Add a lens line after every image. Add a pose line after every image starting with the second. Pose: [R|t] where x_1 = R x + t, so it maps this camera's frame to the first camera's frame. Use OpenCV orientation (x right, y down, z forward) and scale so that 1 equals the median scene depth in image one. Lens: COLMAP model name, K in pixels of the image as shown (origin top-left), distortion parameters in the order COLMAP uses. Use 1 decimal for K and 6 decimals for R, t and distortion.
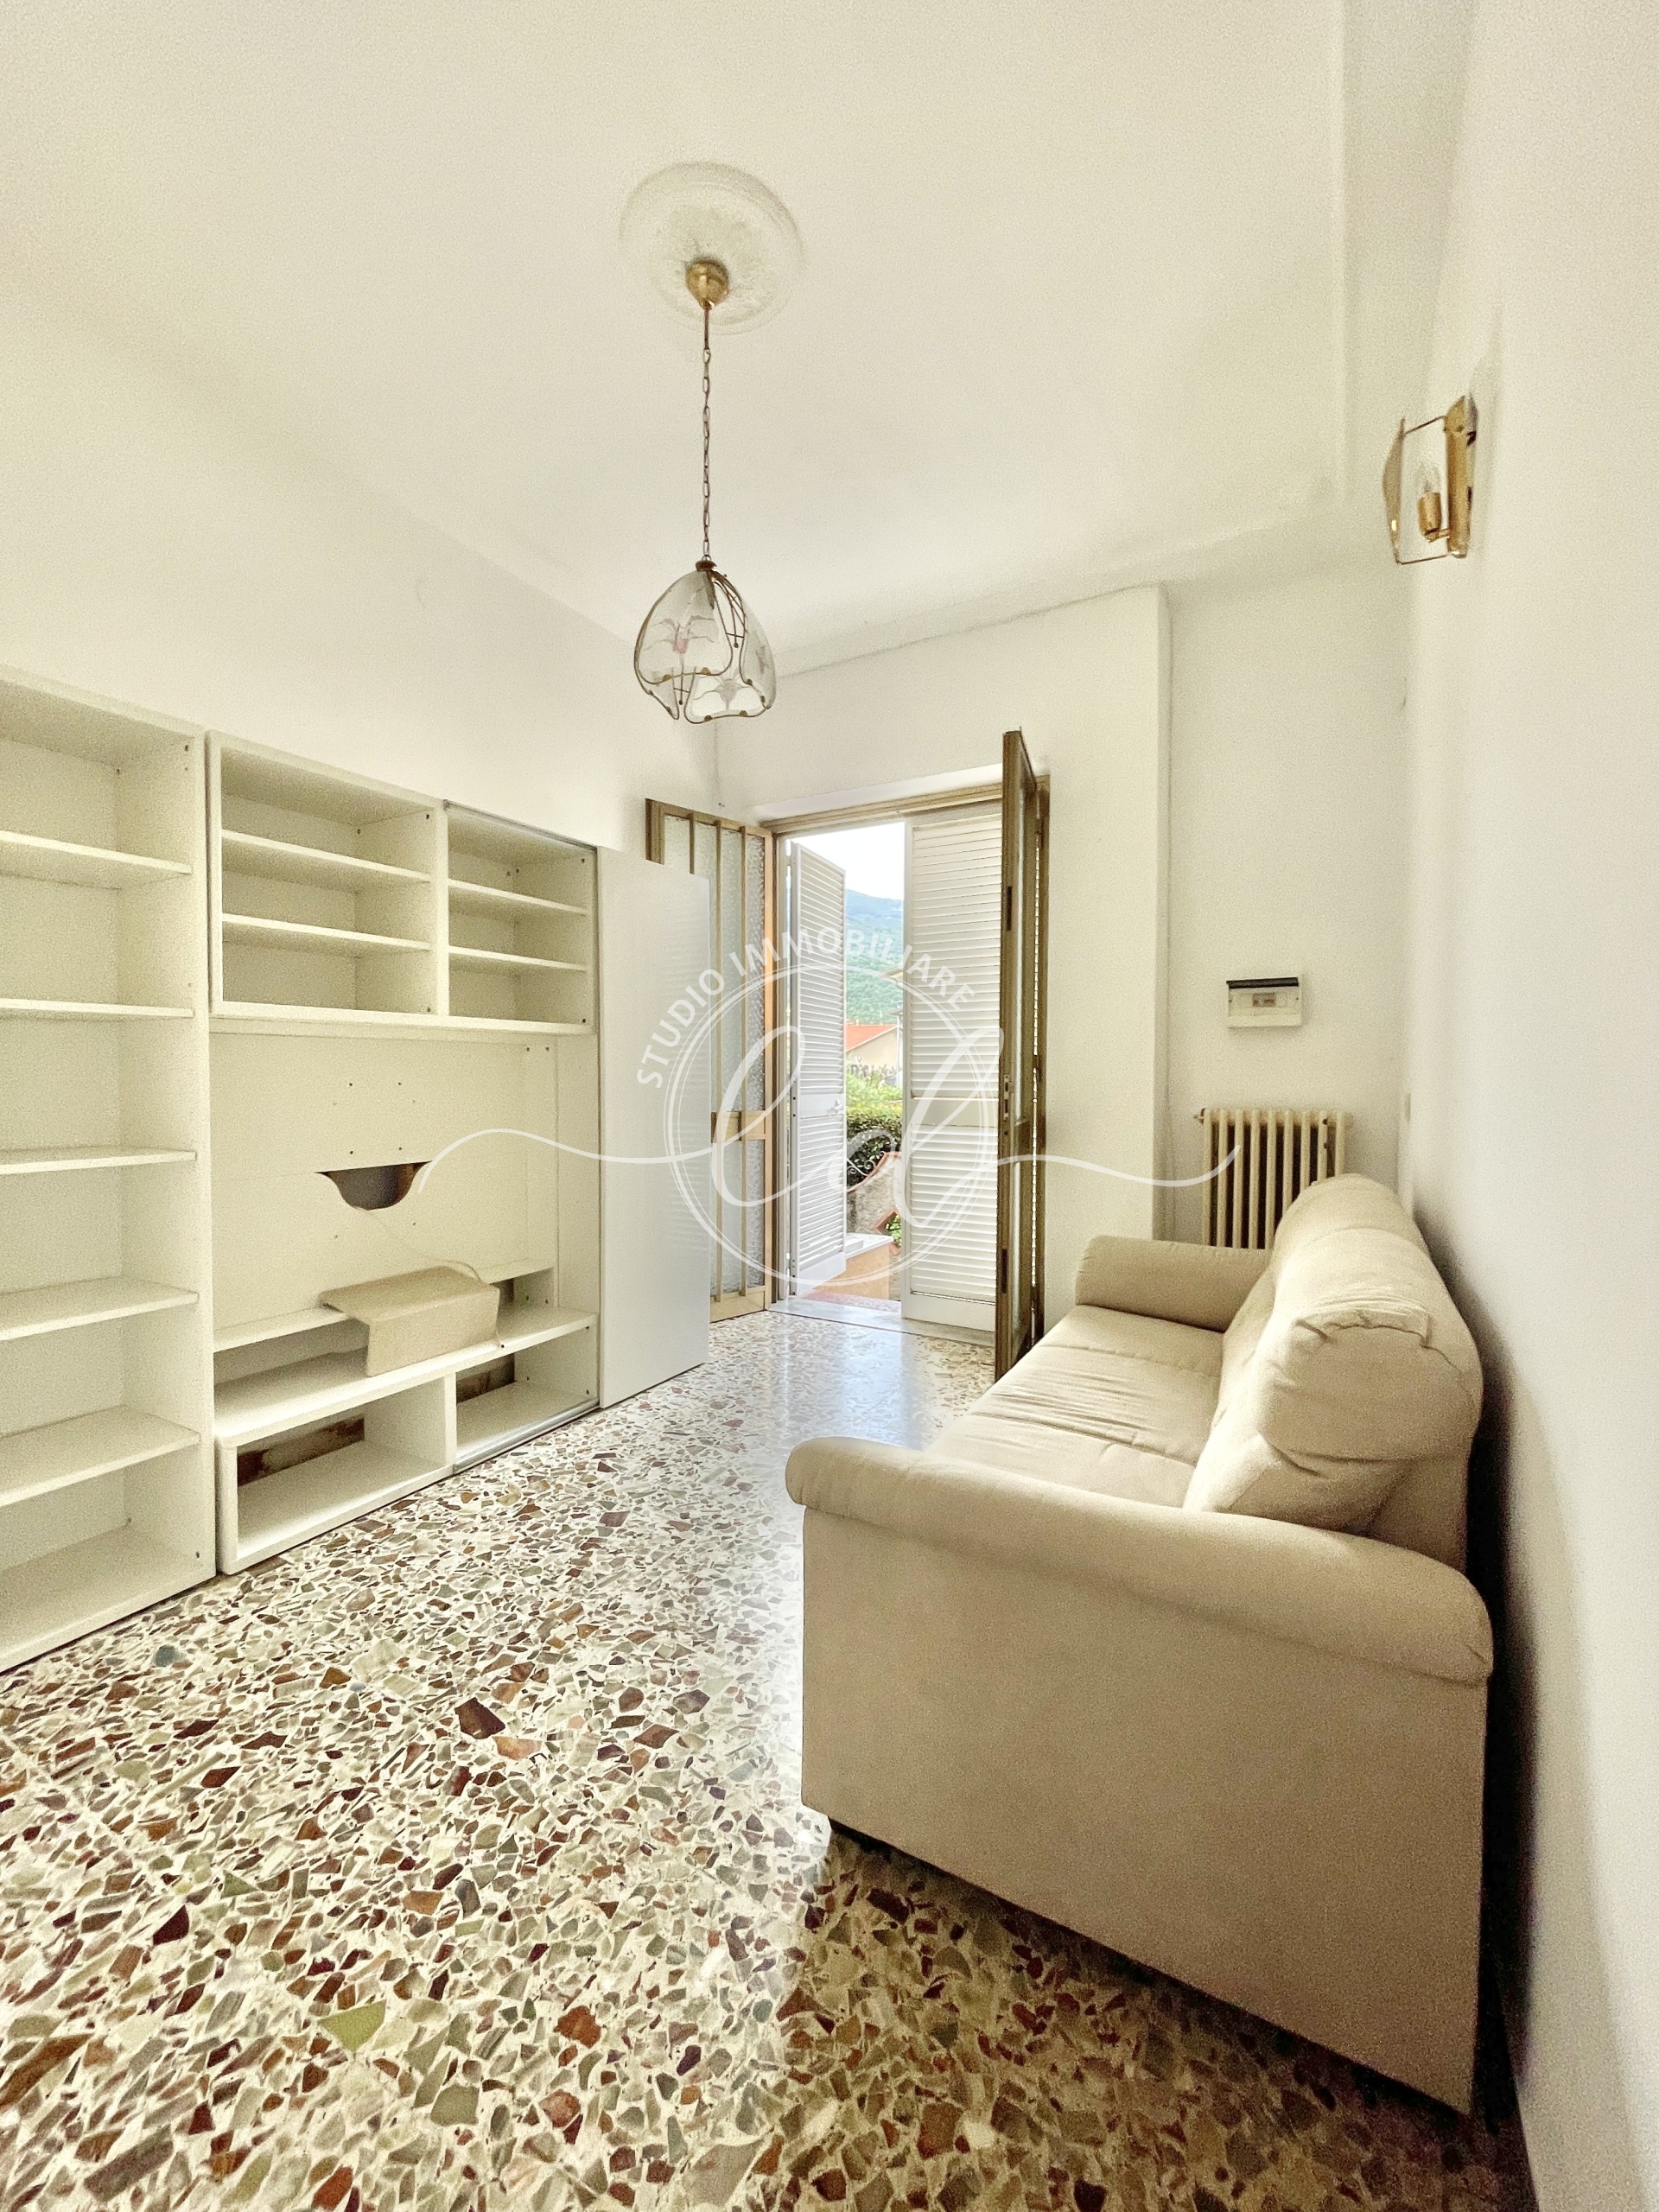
lens RADIAL K [[890.9, 0, 823.2], [0, 890.9, 1095.7], [0, 0, 1]] dist [-0.002329, 0.000687]
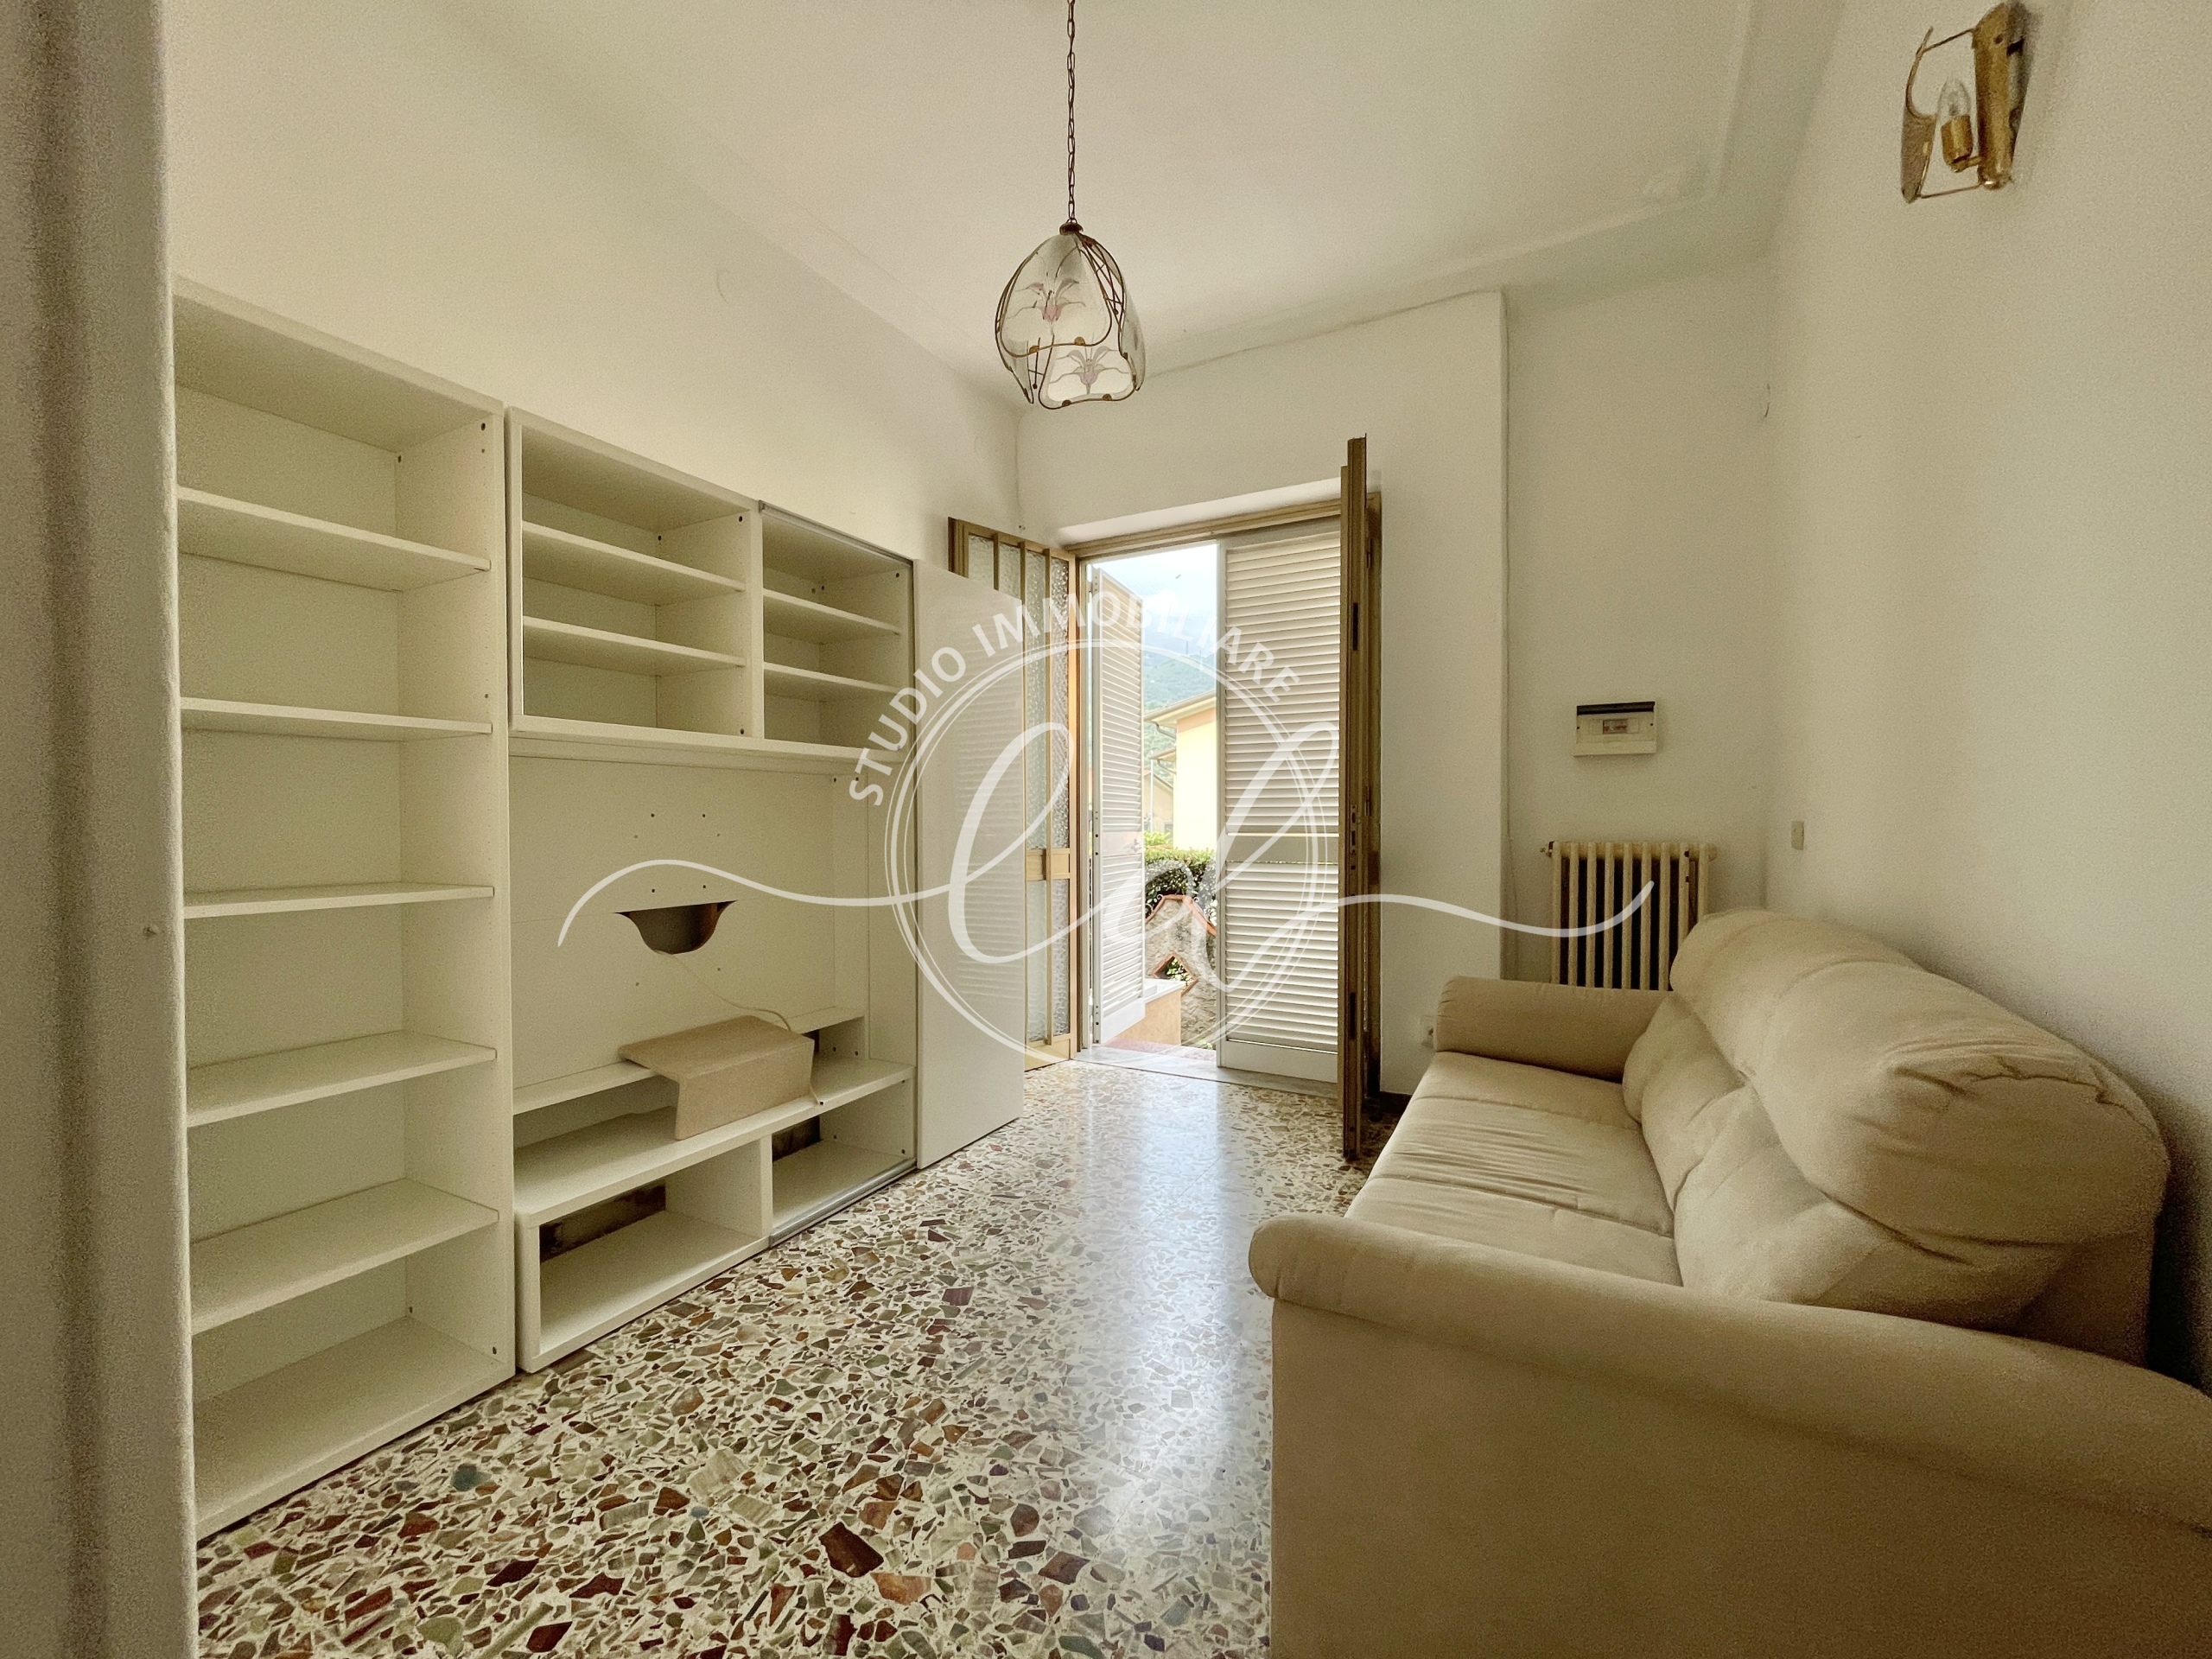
lens RADIAL K [[888.6, 0, 1092.3], [0, 888.6, 833.7], [0, 0, 1]] dist [0.002993, -0.002412]
pose [[0.999704, -0.004658, 0.023870, -0.147186], [0.004906, 0.999935, -0.010331, 0.024657], [-0.023821, 0.010445, 0.999662, 0.120264]]
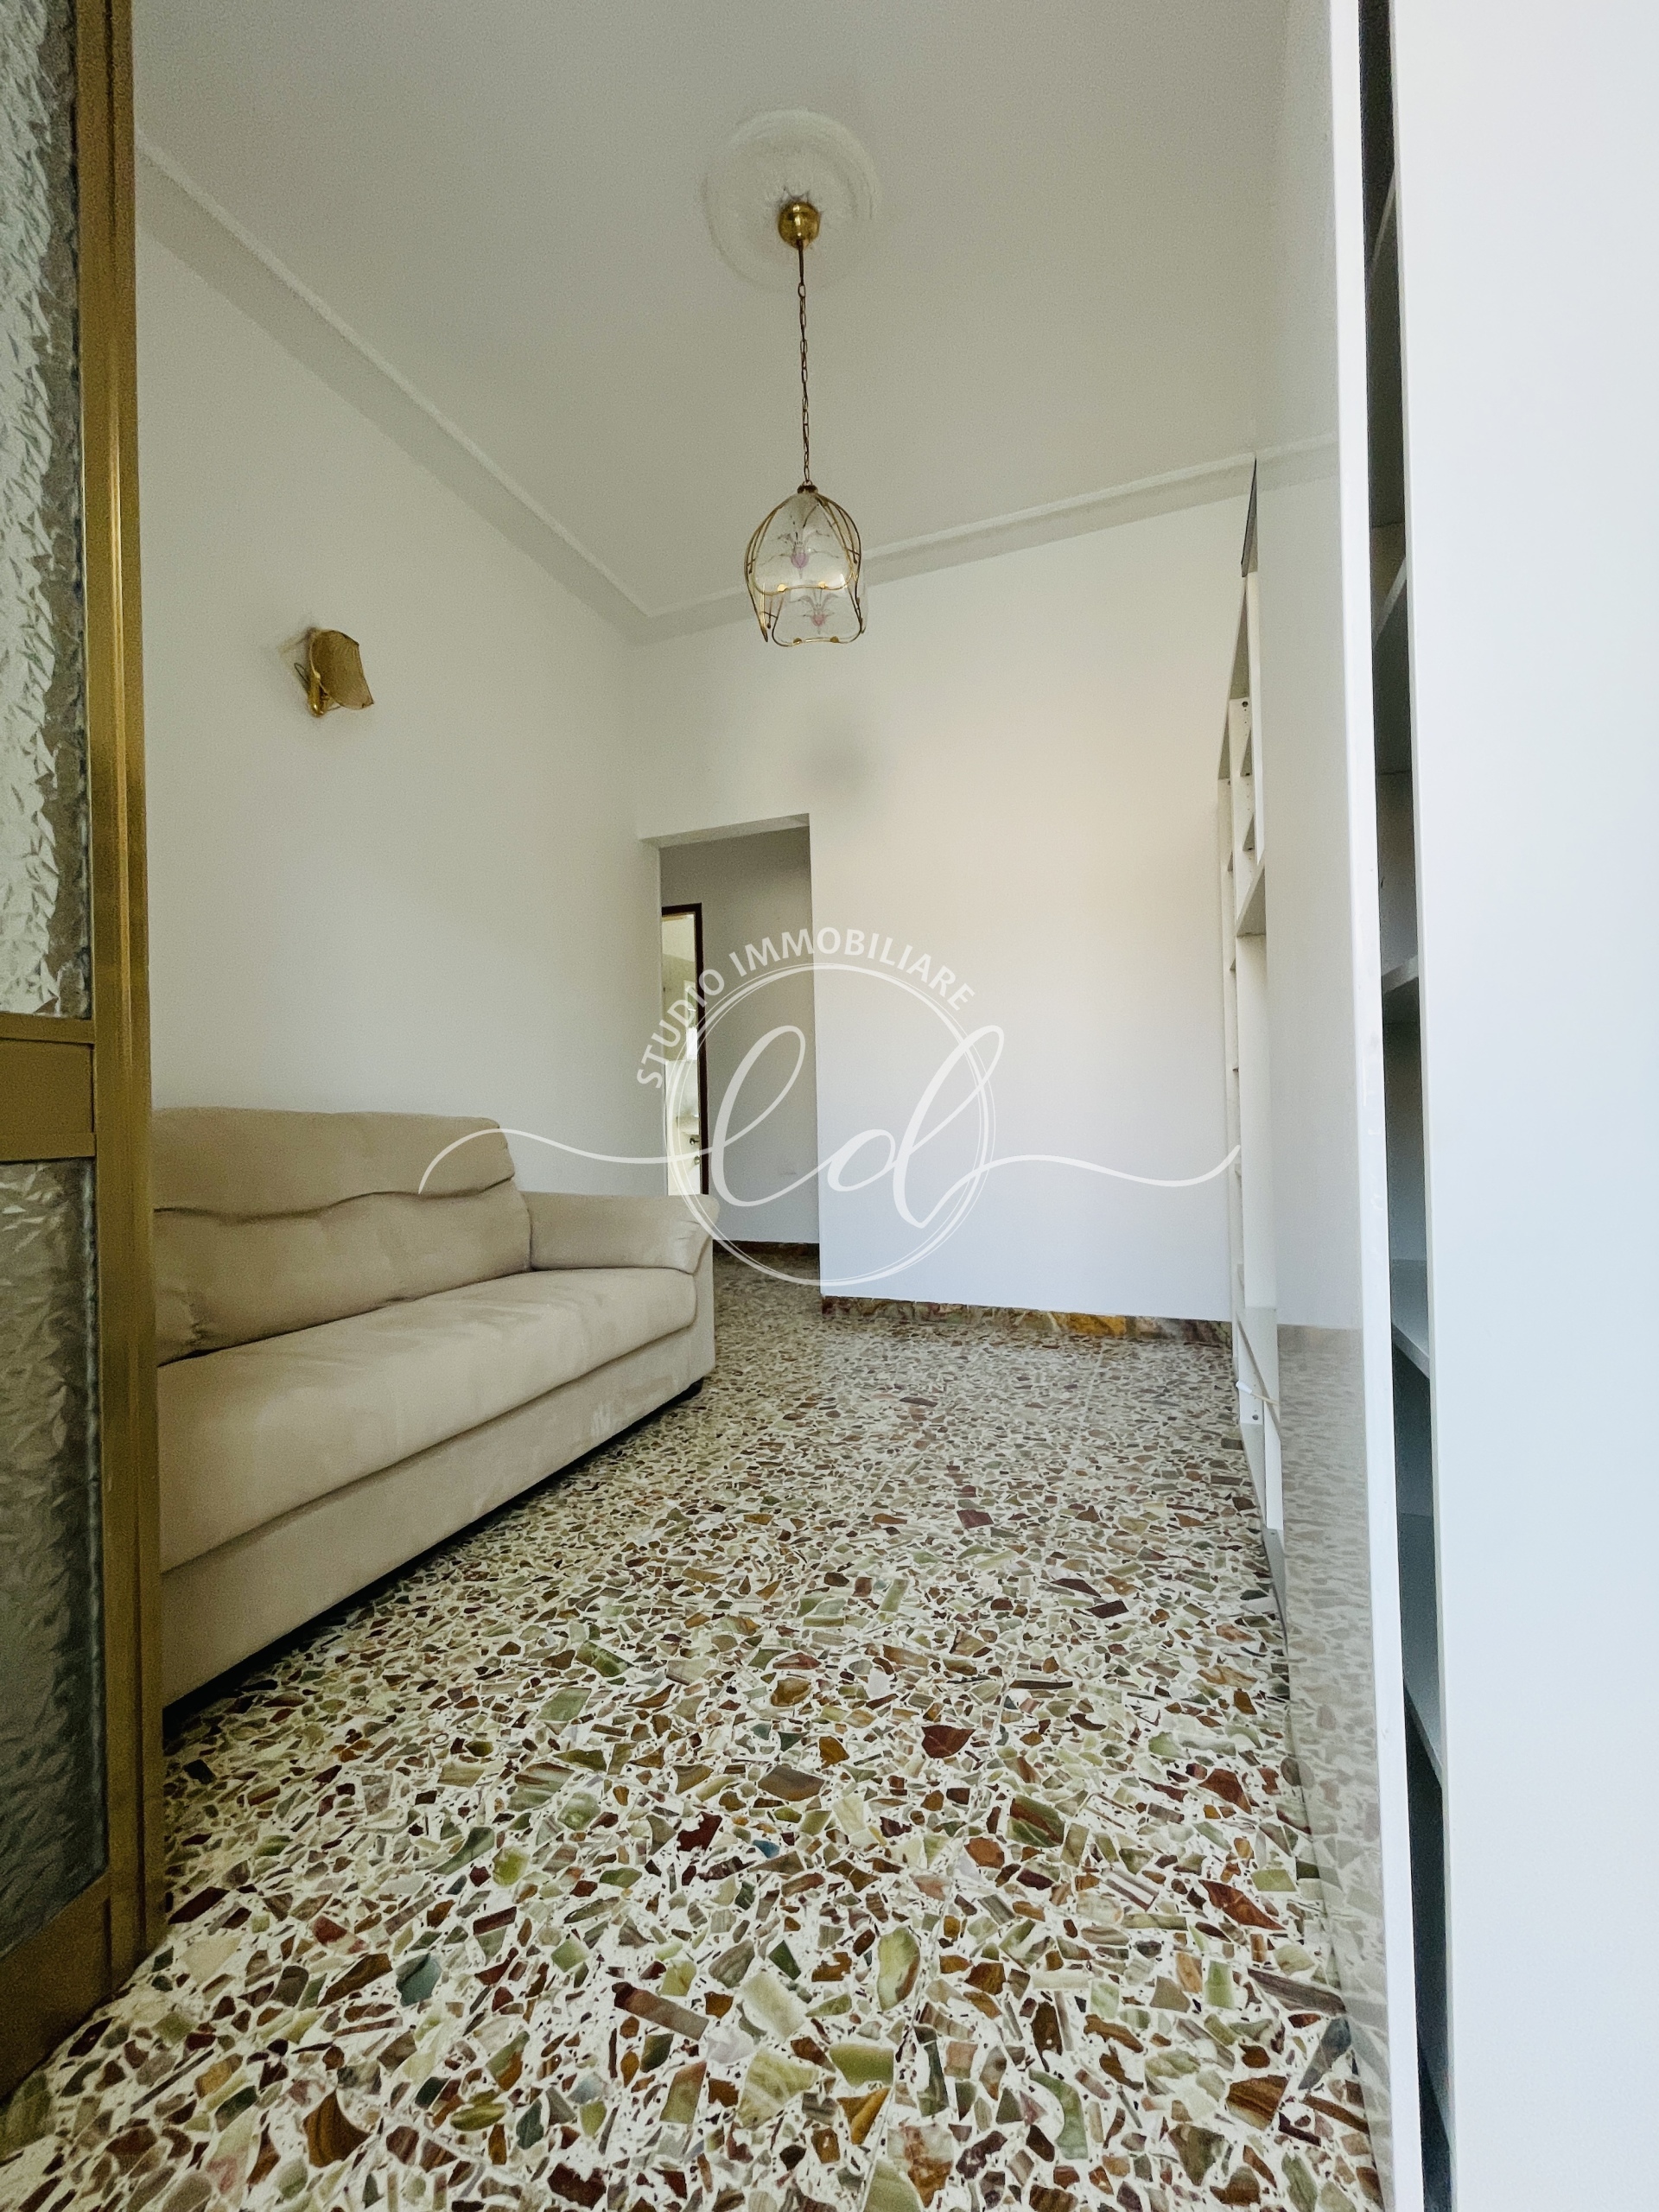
lens RADIAL K [[890.9, 0, 823.2], [0, 890.9, 1095.7], [0, 0, 1]] dist [-0.002329, 0.000687]
pose [[-0.988603, 0.018859, -0.149358, 0.017641], [0.017547, 0.999795, 0.010094, 0.099140], [0.149517, 0.007358, -0.988732, 2.194125]]
